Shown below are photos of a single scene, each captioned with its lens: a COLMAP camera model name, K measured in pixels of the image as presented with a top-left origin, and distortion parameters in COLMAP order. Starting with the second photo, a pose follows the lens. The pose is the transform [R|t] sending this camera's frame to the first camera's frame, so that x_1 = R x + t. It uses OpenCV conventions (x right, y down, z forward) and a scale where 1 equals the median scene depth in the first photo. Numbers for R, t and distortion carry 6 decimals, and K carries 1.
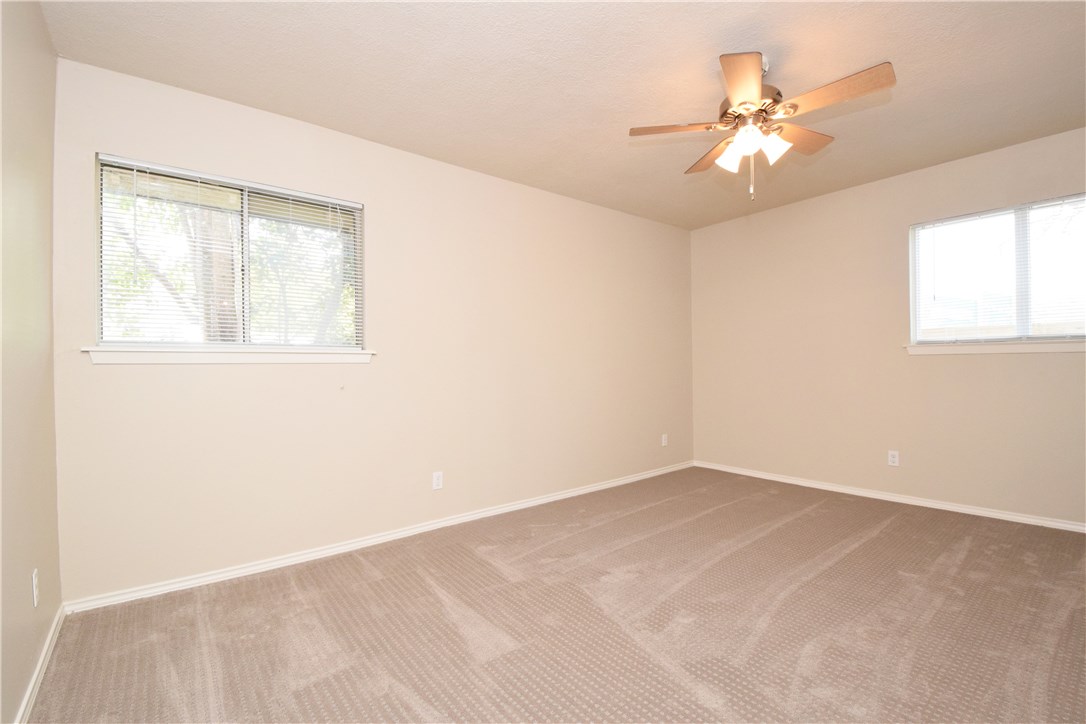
lens RADIAL K [[481.3, 0, 546.5], [0, 481.3, 366.6], [0, 0, 1]] dist [0.000114, -0.013434]
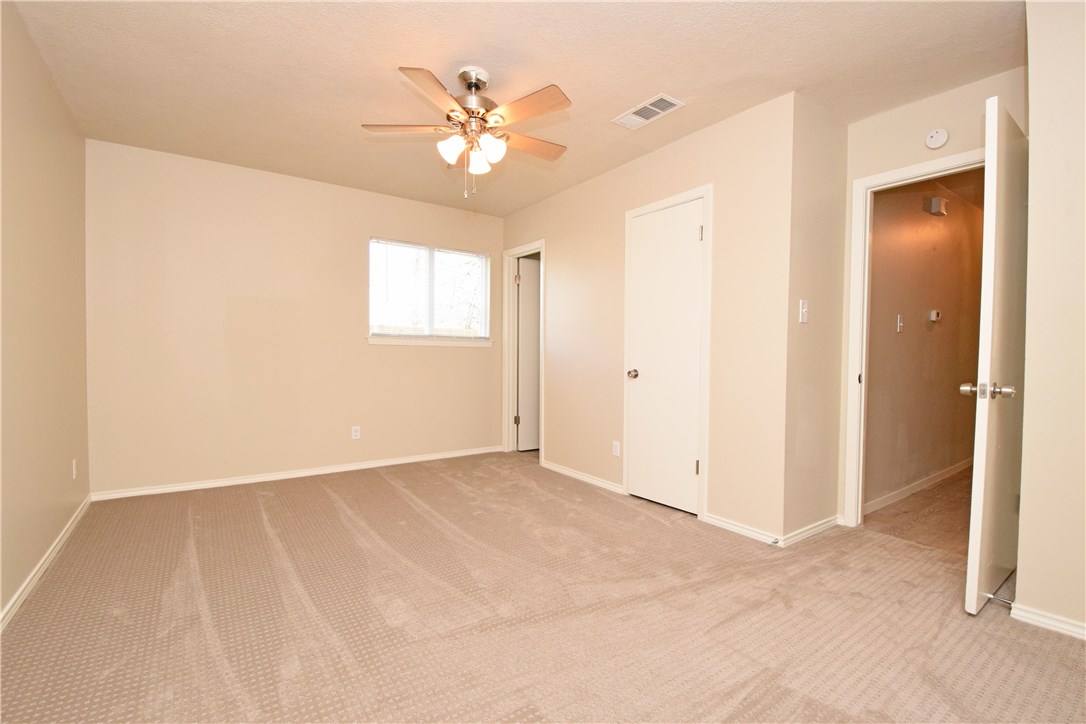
lens RADIAL K [[481.3, 0, 546.5], [0, 481.3, 366.6], [0, 0, 1]] dist [0.000114, -0.013434]
pose [[0.060874, -0.014281, 0.998043, -0.491038], [-0.009120, 0.999848, 0.014863, 0.010421], [-0.998104, -0.010007, 0.060734, 0.552835]]
